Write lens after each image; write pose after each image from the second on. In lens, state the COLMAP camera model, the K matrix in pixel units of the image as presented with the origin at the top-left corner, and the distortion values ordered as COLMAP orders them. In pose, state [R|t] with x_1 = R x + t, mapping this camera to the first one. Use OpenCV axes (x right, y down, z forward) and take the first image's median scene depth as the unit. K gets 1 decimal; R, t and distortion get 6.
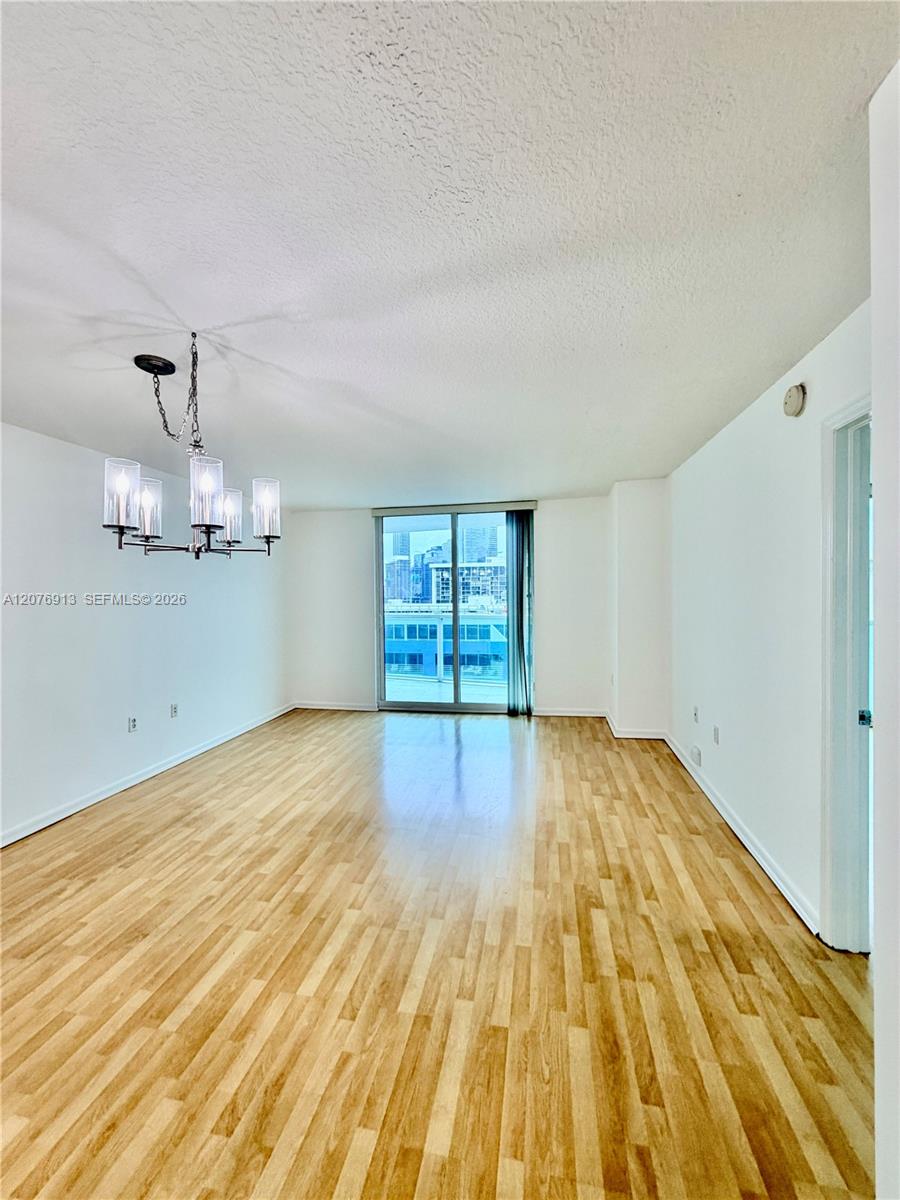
lens RADIAL K [[477.3, 0, 449.4], [0, 477.3, 597.8], [0, 0, 1]] dist [-0.000534, -0.000103]
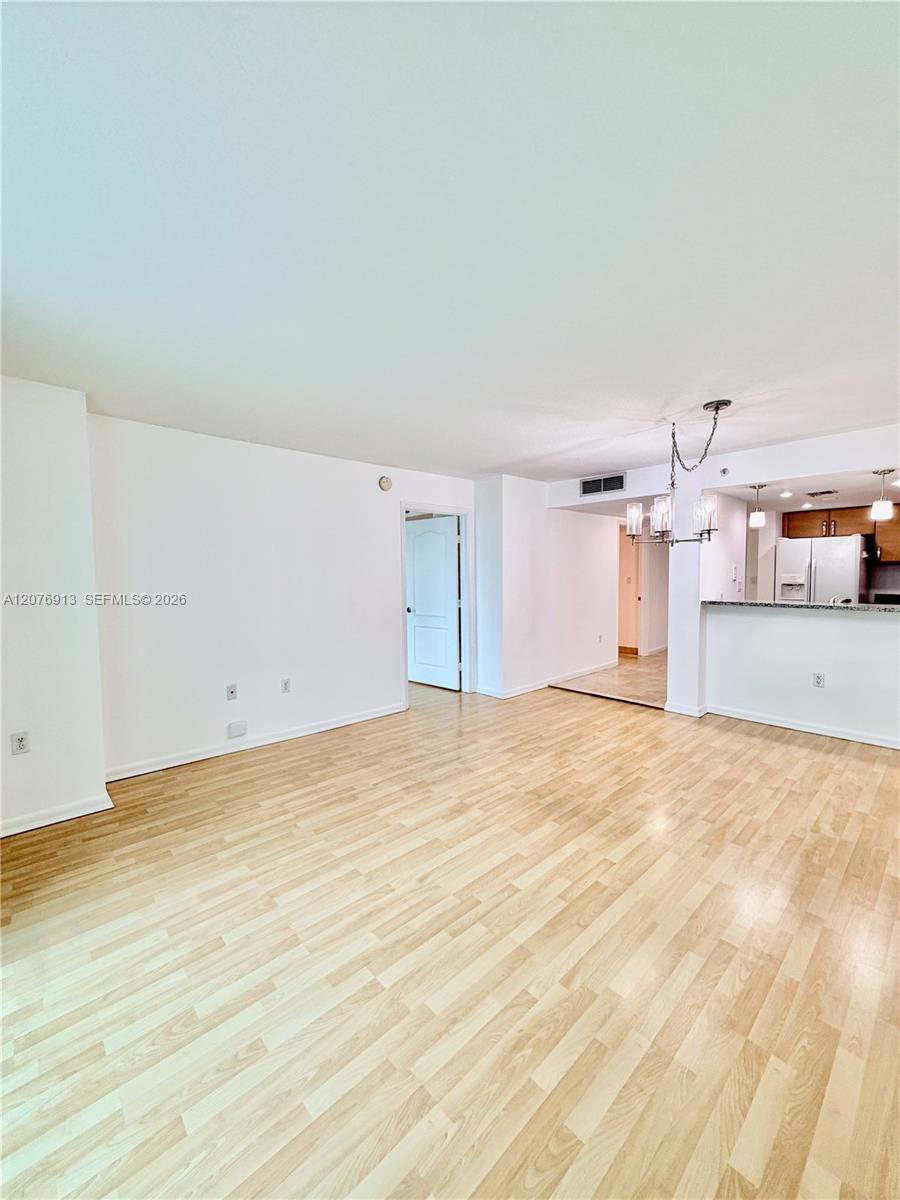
lens RADIAL K [[477.3, 0, 449.4], [0, 477.3, 597.8], [0, 0, 1]] dist [-0.000534, -0.000103]
pose [[-0.807597, -0.015467, 0.589532, -0.599141], [0.027545, 0.997576, 0.063907, -0.017100], [-0.589091, 0.067850, -0.805213, 1.947252]]
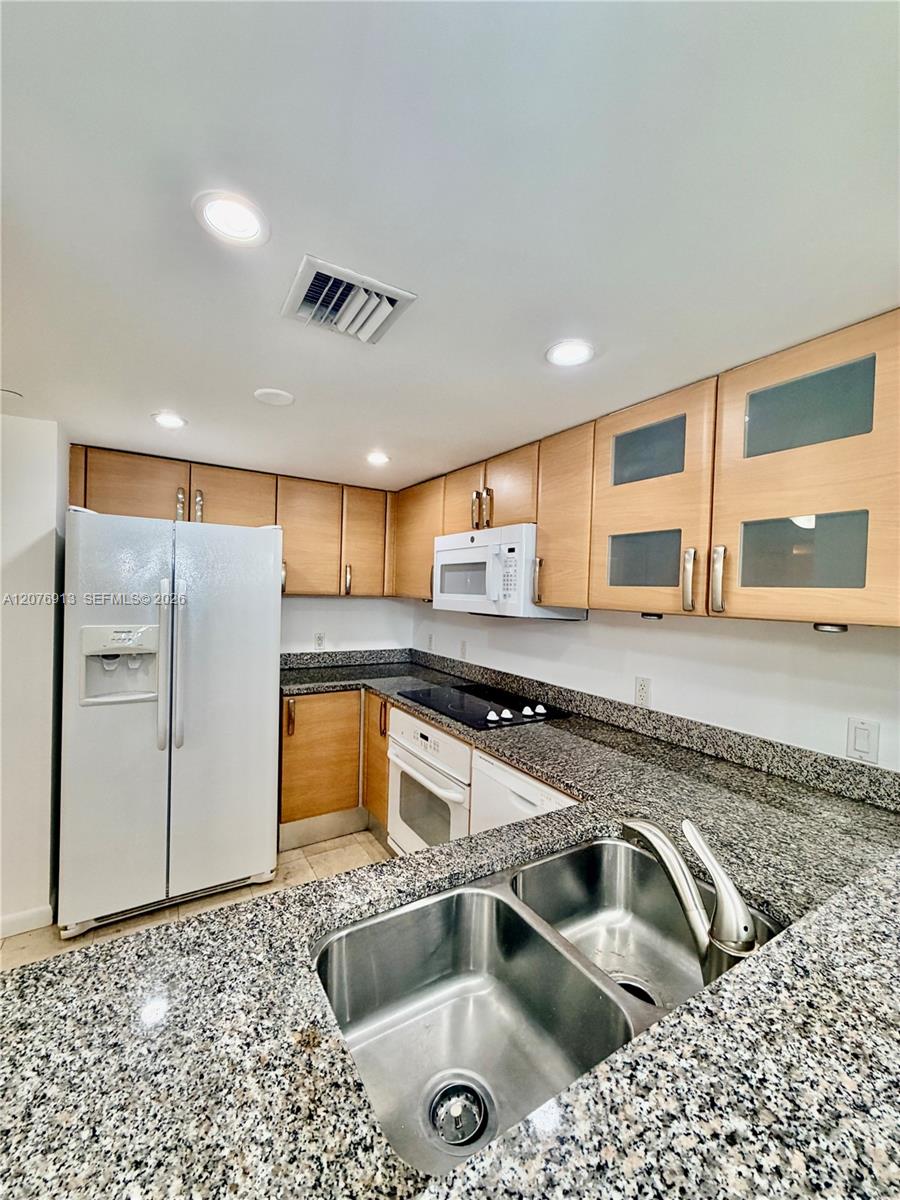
lens RADIAL K [[477.3, 0, 449.4], [0, 477.3, 597.8], [0, 0, 1]] dist [-0.000534, -0.000103]
pose [[-0.731822, -0.004585, -0.681480, -0.452338], [-0.033031, 0.999041, 0.028749, -0.016930], [0.680695, 0.043549, -0.731272, 0.153009]]
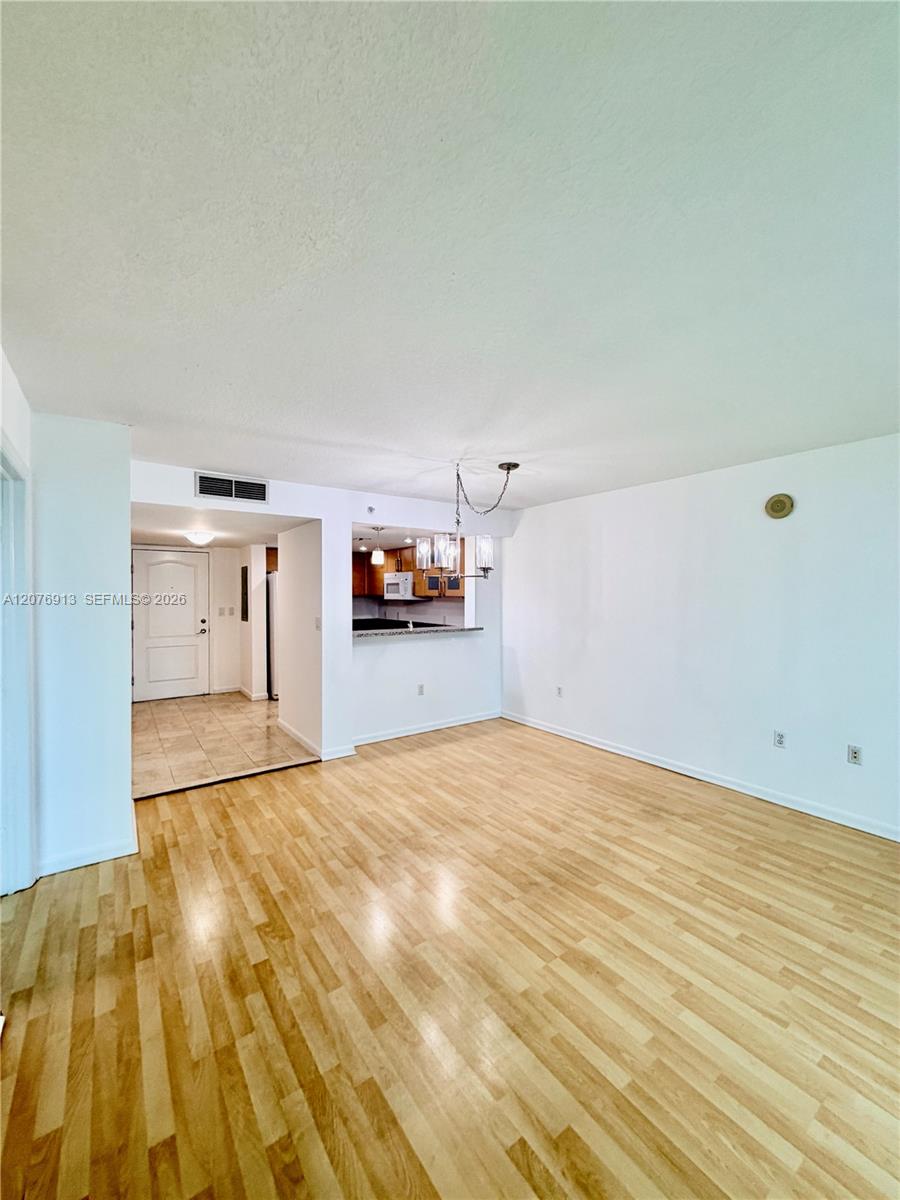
lens RADIAL K [[477.3, 0, 449.4], [0, 477.3, 597.8], [0, 0, 1]] dist [-0.000534, -0.000103]
pose [[-0.686659, 0.016975, -0.726782, 0.570705], [-0.002044, 0.999678, 0.025280, -0.042024], [0.726977, 0.018844, -0.686403, 1.478918]]
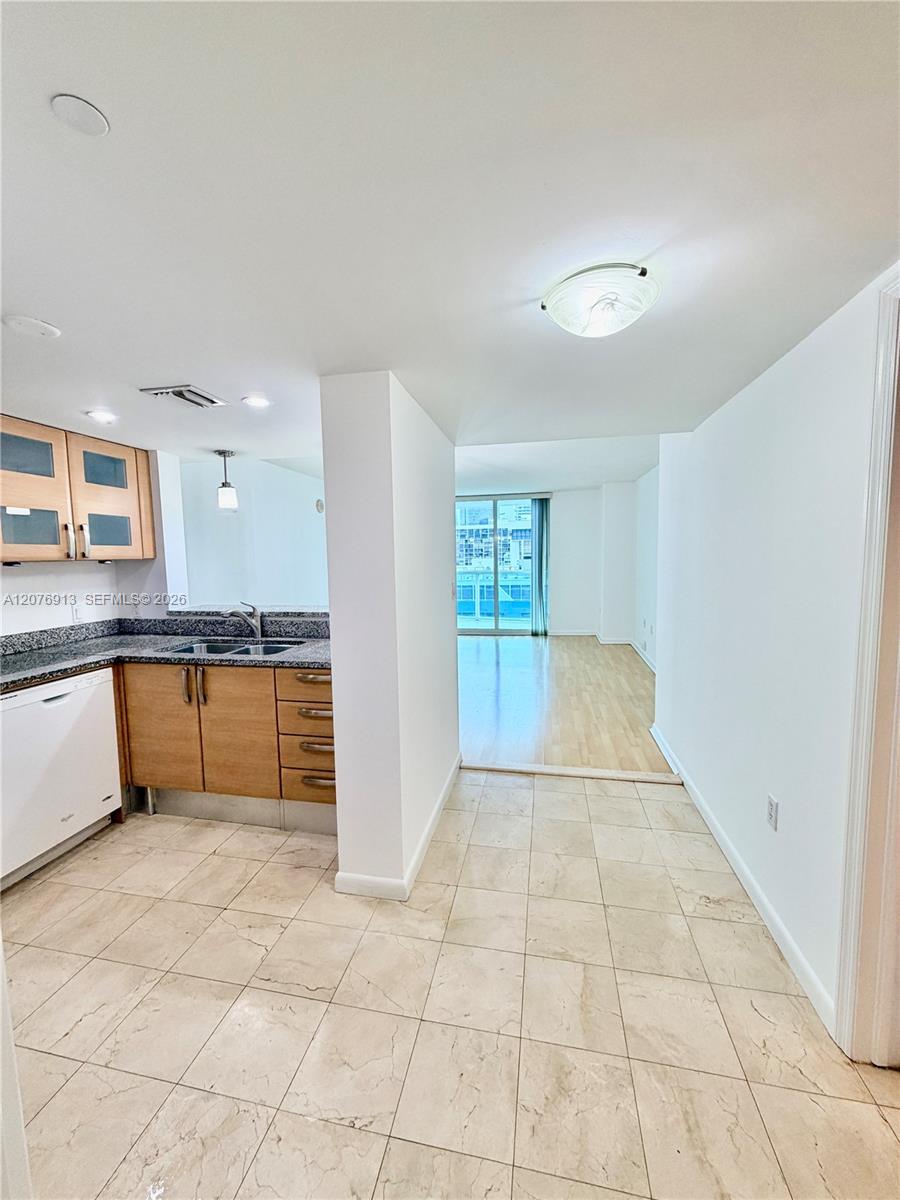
lens RADIAL K [[477.3, 0, 449.4], [0, 477.3, 597.8], [0, 0, 1]] dist [-0.000534, -0.000103]
pose [[0.999973, -0.005963, -0.004324, -0.250163], [0.006283, 0.996905, 0.078368, 0.011584], [0.003843, -0.078393, 0.996915, -0.954975]]
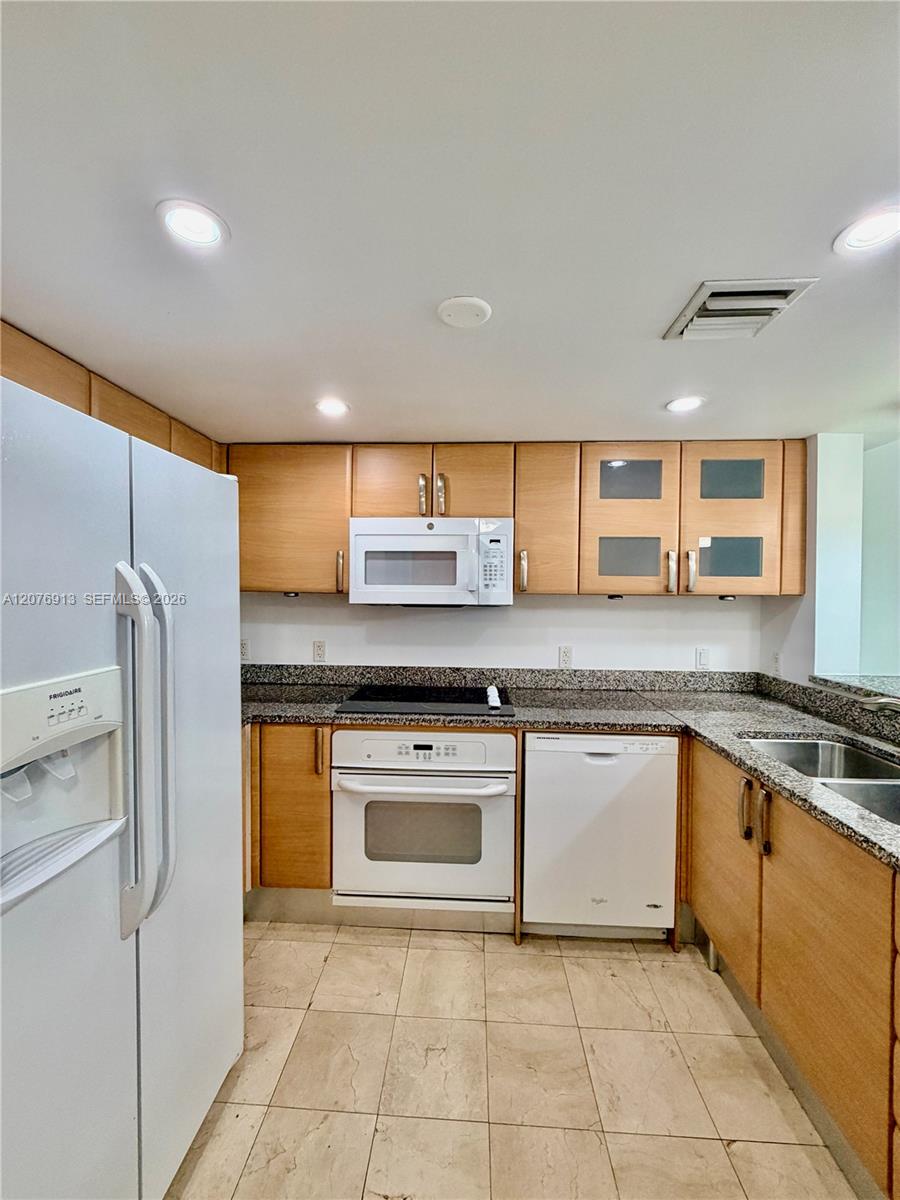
lens RADIAL K [[477.3, 0, 449.4], [0, 477.3, 597.8], [0, 0, 1]] dist [-0.000534, -0.000103]
pose [[0.142508, 0.023610, -0.989512, -0.274102], [-0.020789, 0.999566, 0.020856, 0.003531], [0.989575, 0.017599, 0.142937, -0.498730]]
